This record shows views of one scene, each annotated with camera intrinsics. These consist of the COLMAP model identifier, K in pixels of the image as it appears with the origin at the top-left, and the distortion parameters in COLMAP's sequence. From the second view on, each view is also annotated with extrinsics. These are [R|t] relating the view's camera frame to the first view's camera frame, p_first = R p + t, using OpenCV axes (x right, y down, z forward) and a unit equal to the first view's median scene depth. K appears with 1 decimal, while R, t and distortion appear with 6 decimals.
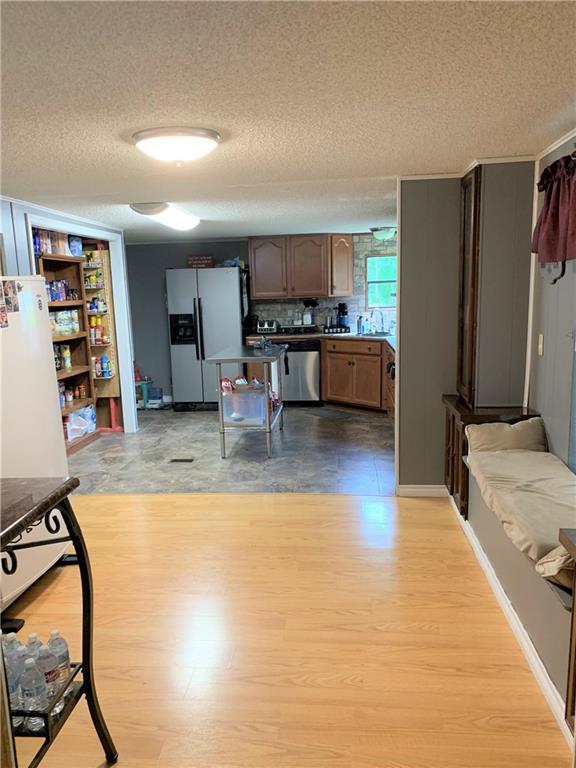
lens RADIAL K [[589.7, 0, 288.0], [0, 589.7, 384.4], [0, 0, 1]] dist [0.040478, -0.000765]
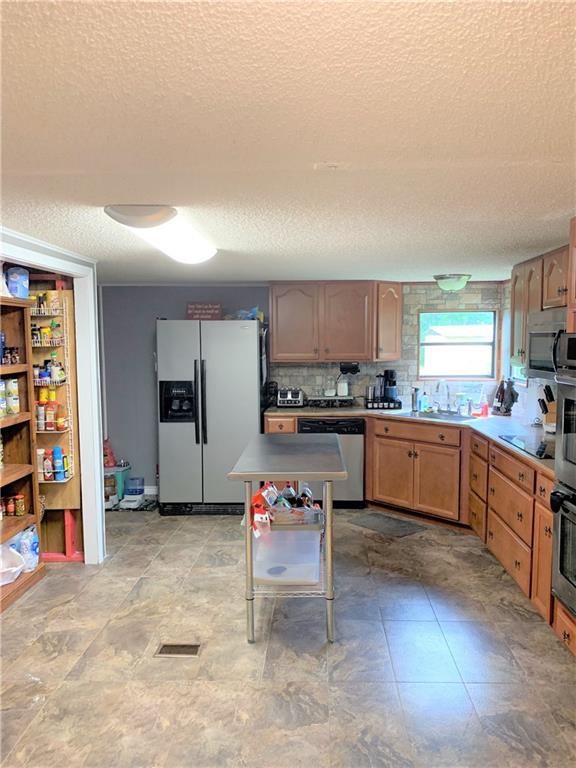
lens RADIAL K [[579.6, 0, 332.8], [0, 579.6, 380.2], [0, 0, 1]] dist [0.016166, -0.045022]
pose [[0.993966, 0.020265, 0.107803, -0.076936], [-0.010404, 0.995773, -0.091263, -0.066351], [-0.109197, 0.089590, 0.989975, 0.316828]]
